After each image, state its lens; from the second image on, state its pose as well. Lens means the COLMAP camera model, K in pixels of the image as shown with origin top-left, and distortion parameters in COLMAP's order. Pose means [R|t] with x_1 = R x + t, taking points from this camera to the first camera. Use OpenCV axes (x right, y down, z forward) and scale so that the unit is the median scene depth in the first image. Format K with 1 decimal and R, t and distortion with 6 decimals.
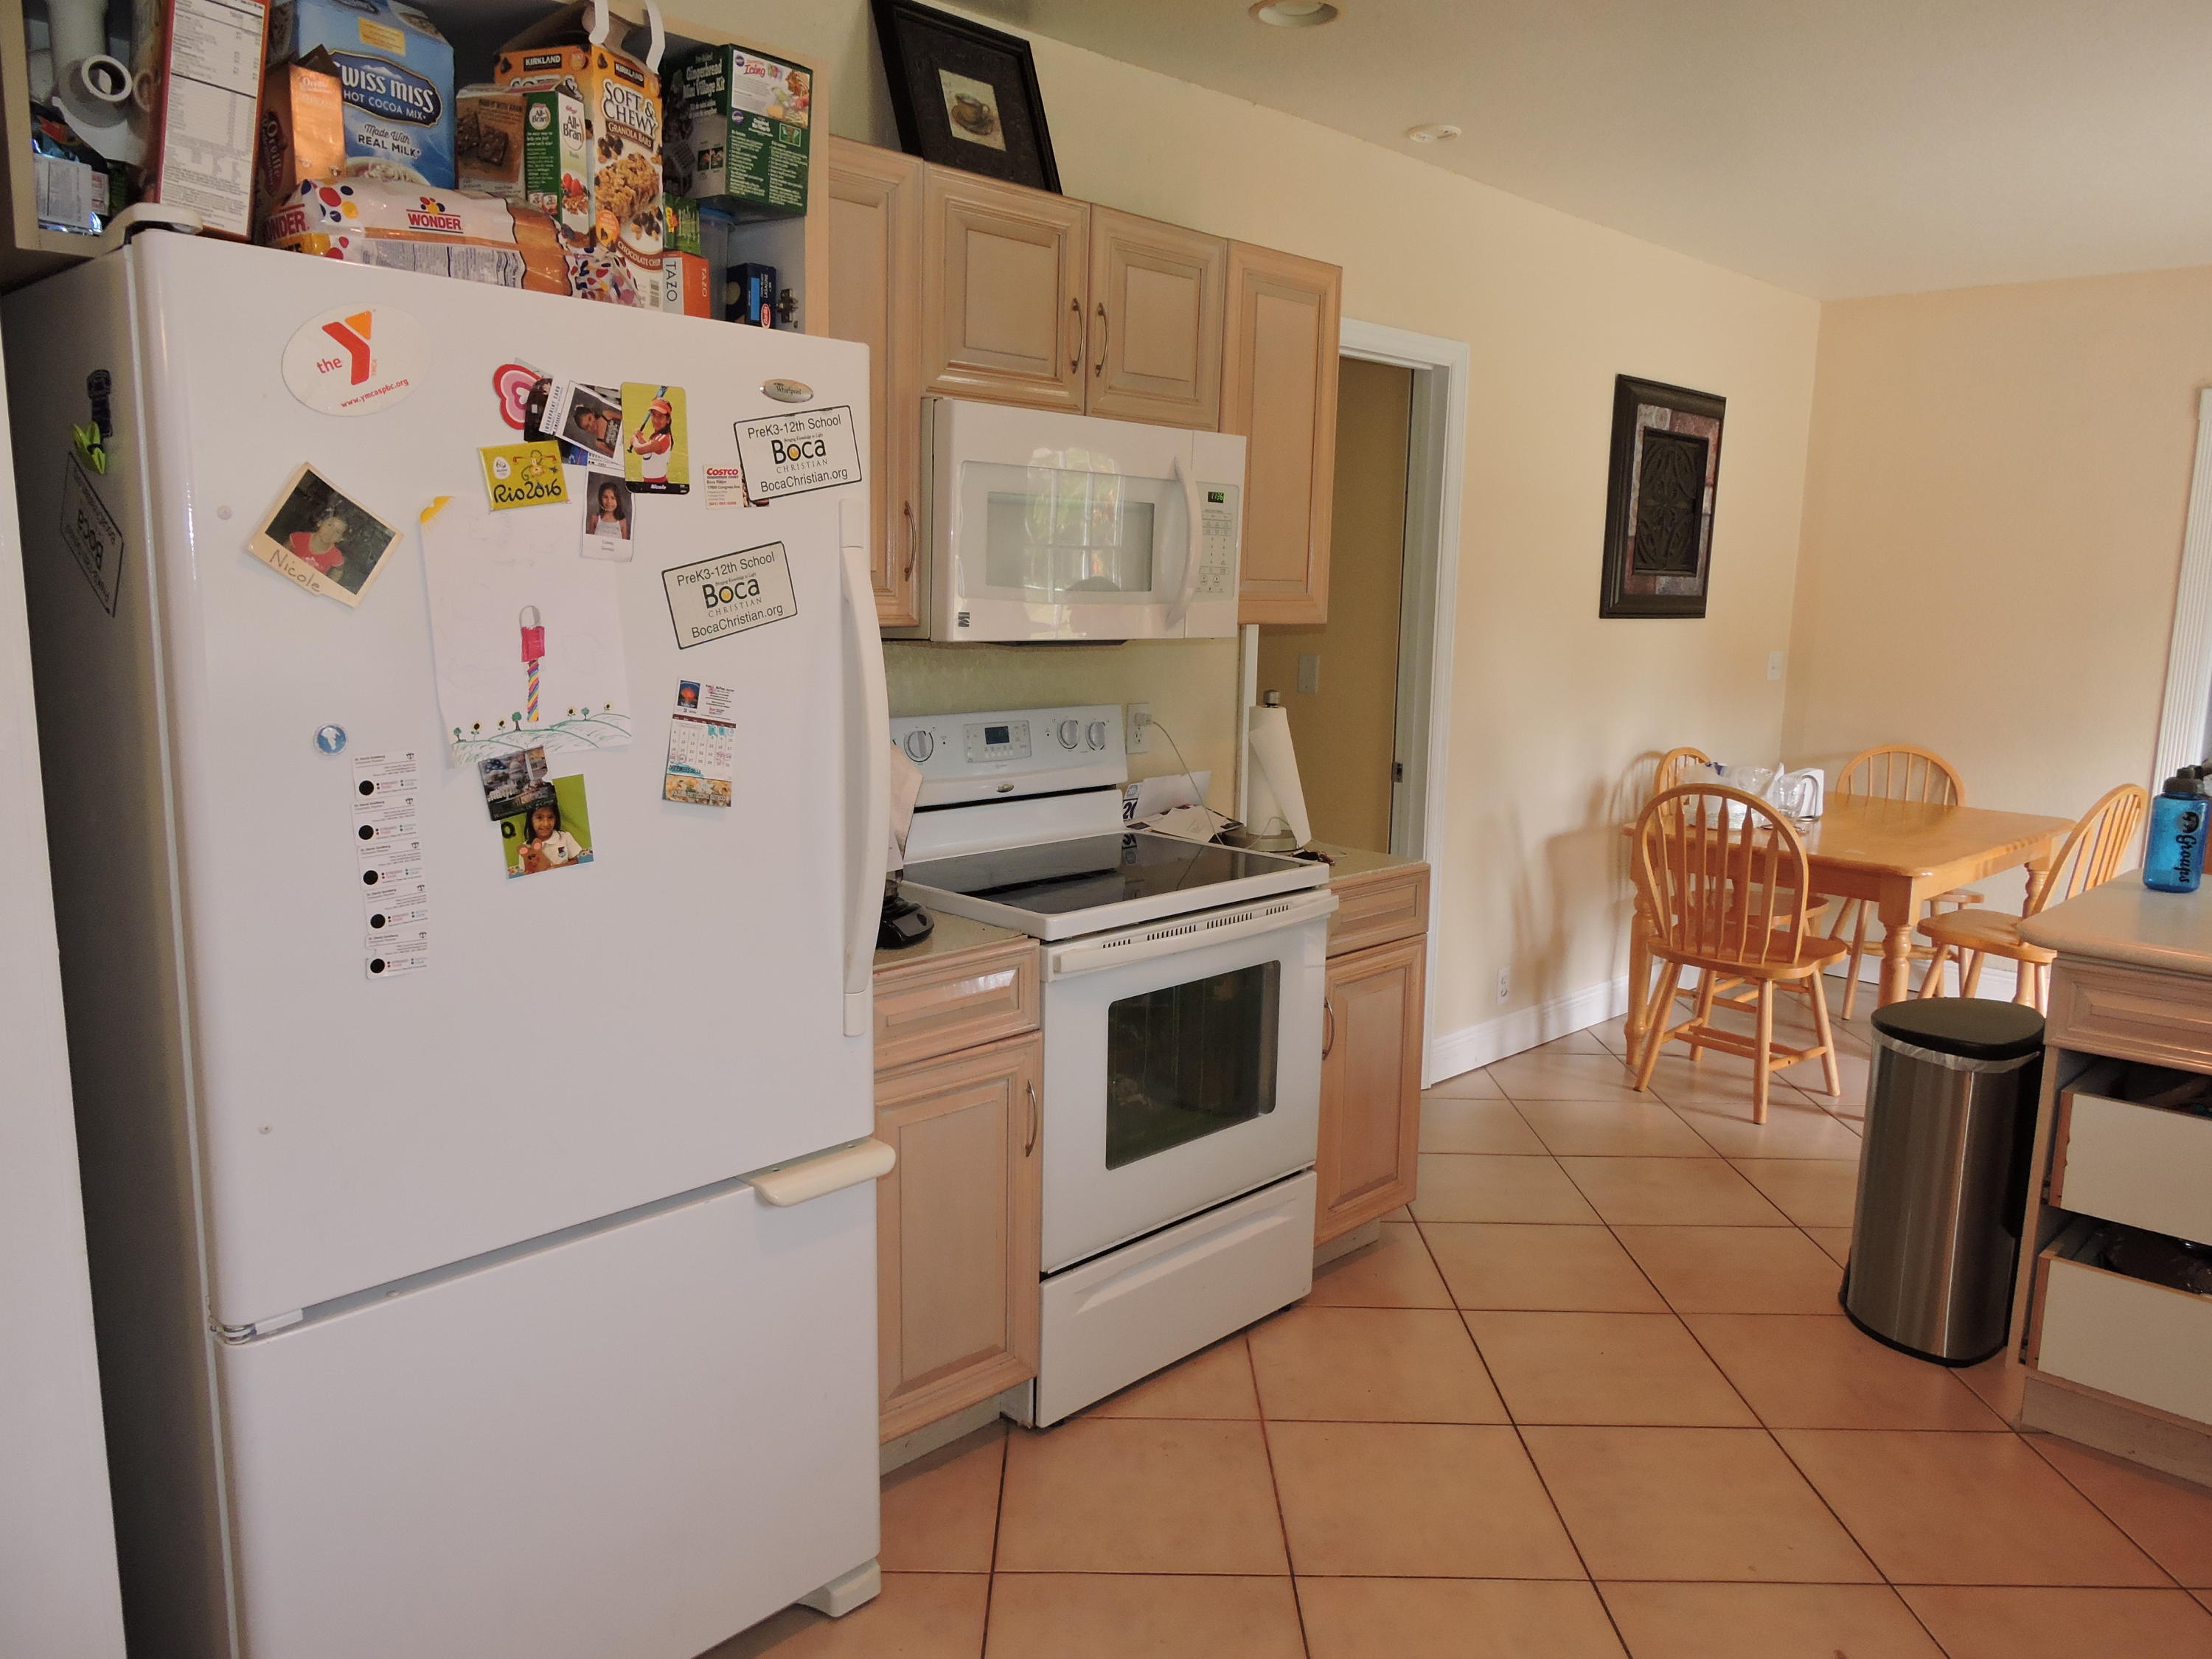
lens RADIAL K [[1596.2, 0, 1109.1], [0, 1596.2, 831.0], [0, 0, 1]] dist [-0.004679, -0.000516]
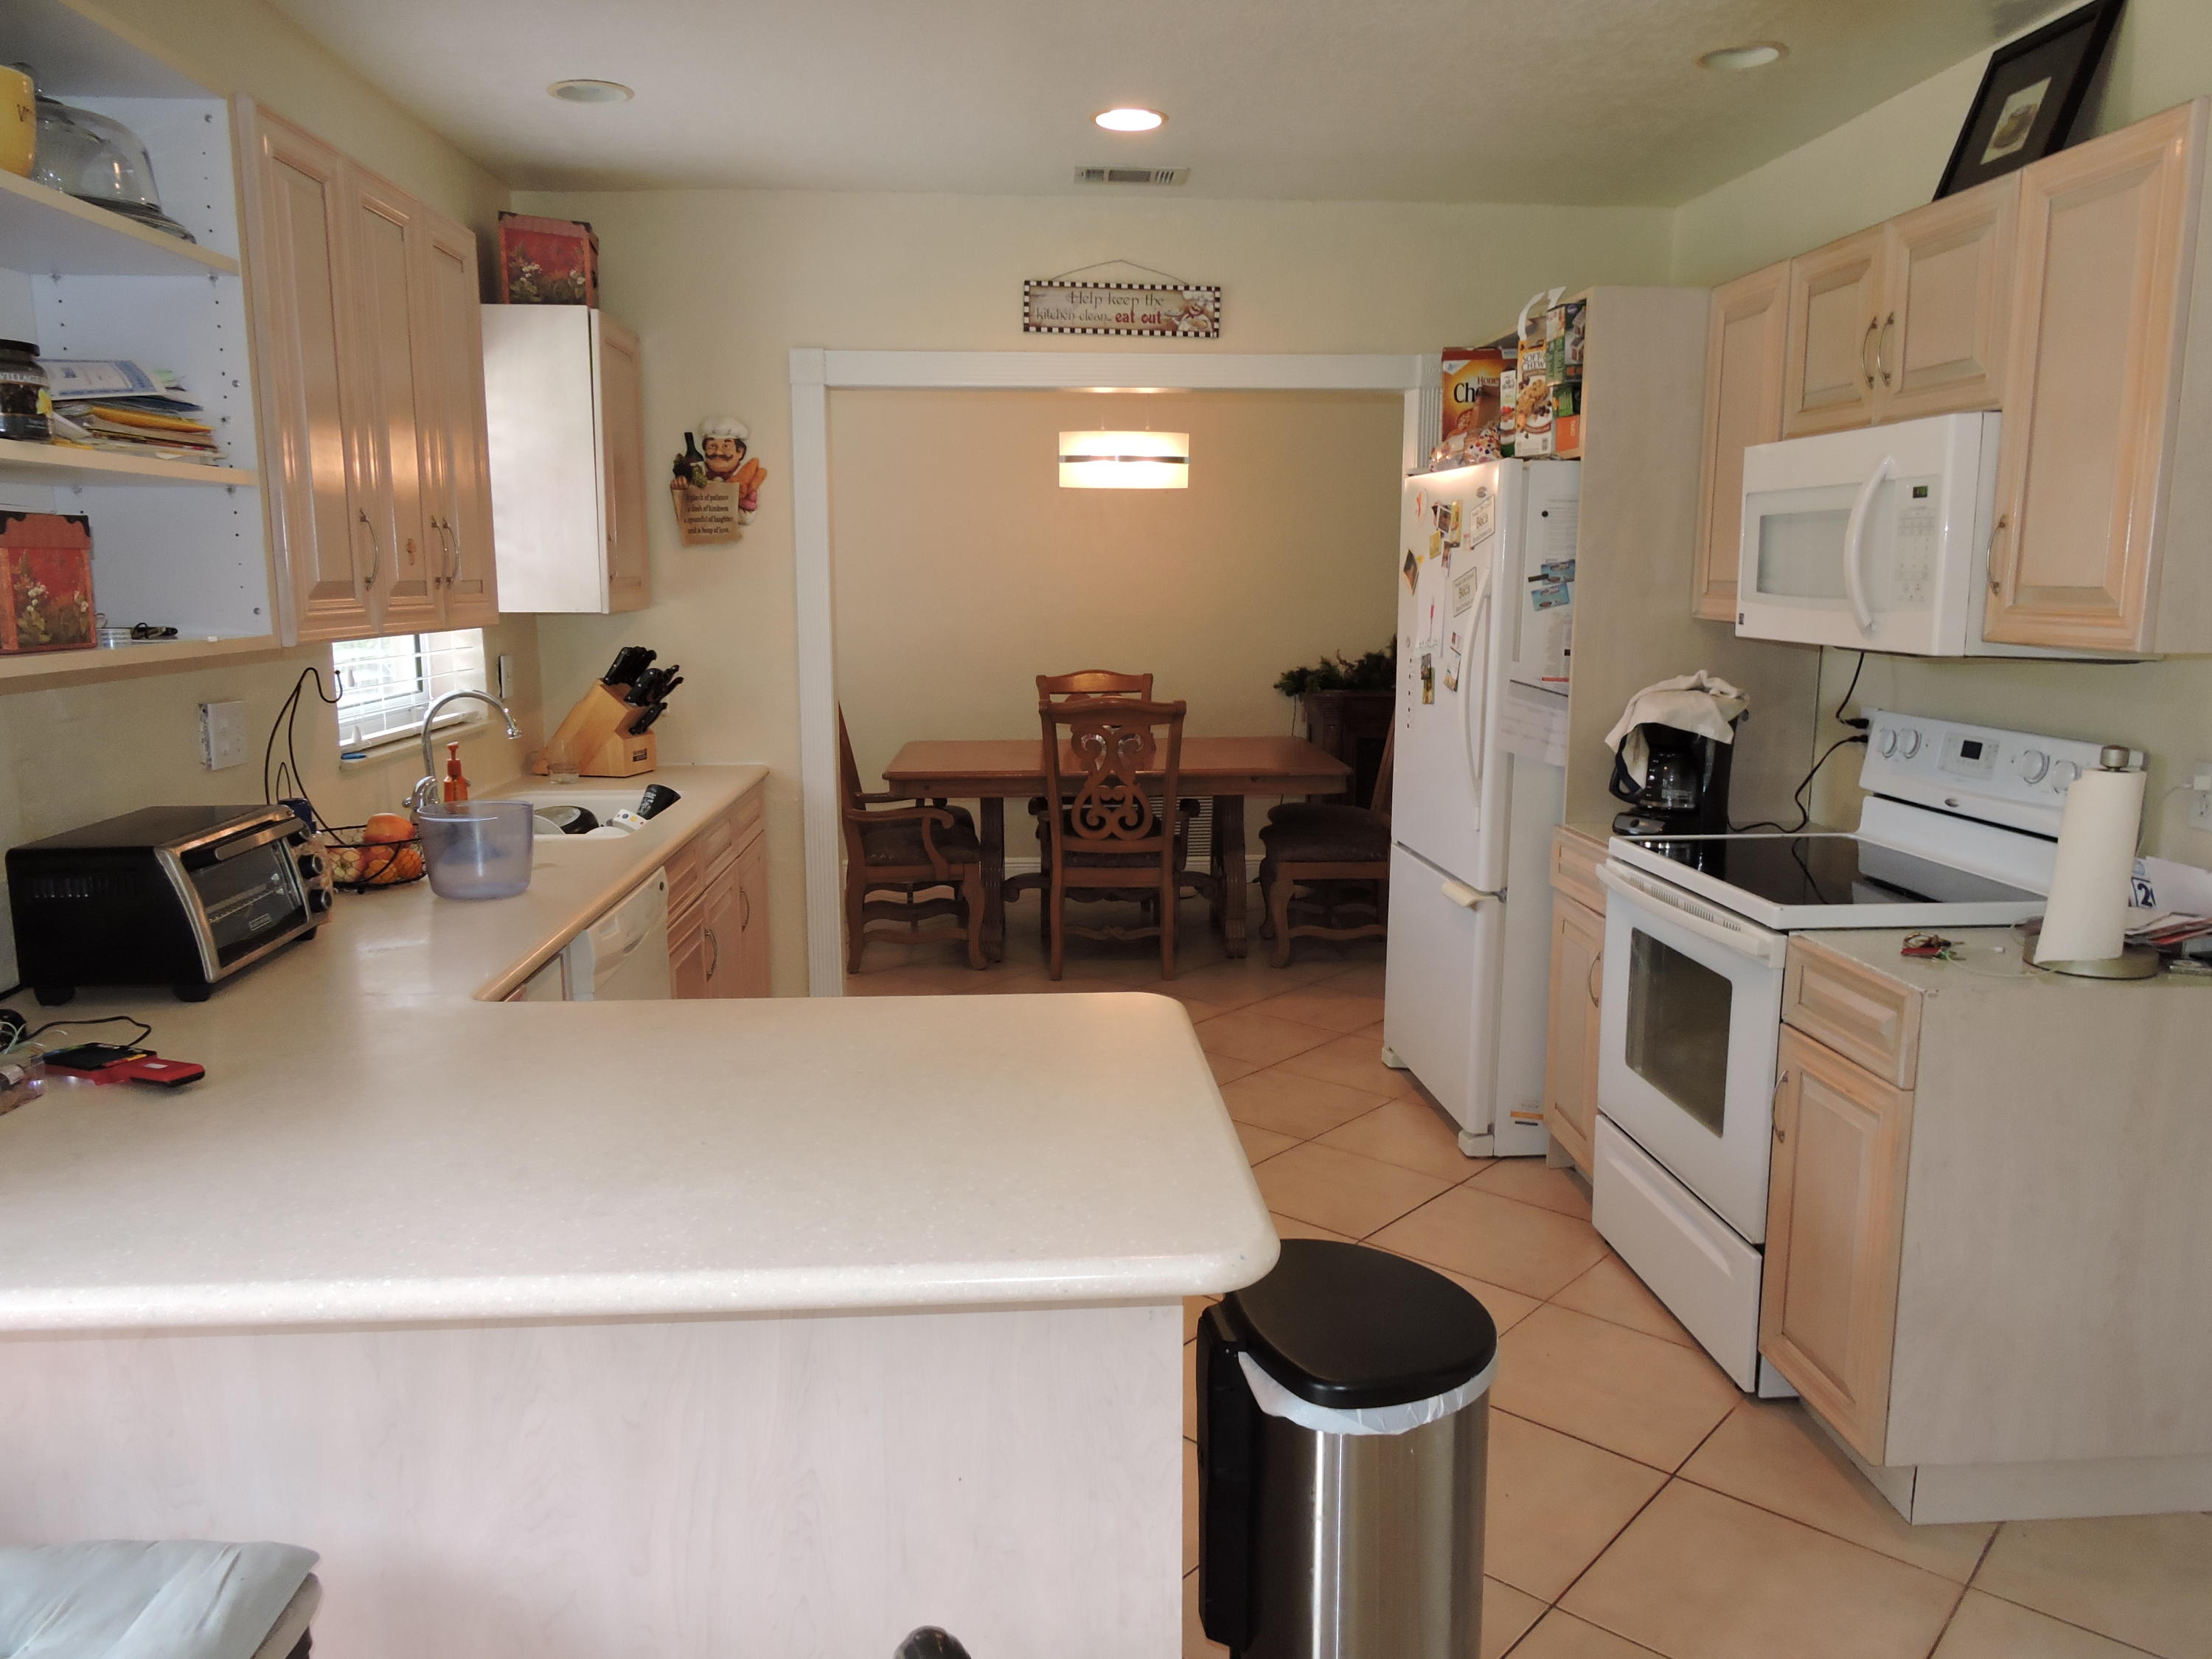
lens RADIAL K [[1596.2, 0, 1109.6], [0, 1596.2, 829.3], [0, 0, 1]] dist [-0.004679, -0.000516]
pose [[-0.668164, 0.097413, -0.737610, 1.032300], [-0.131210, 0.960426, 0.245695, -0.188815], [0.732353, 0.260946, -0.628940, 1.279208]]
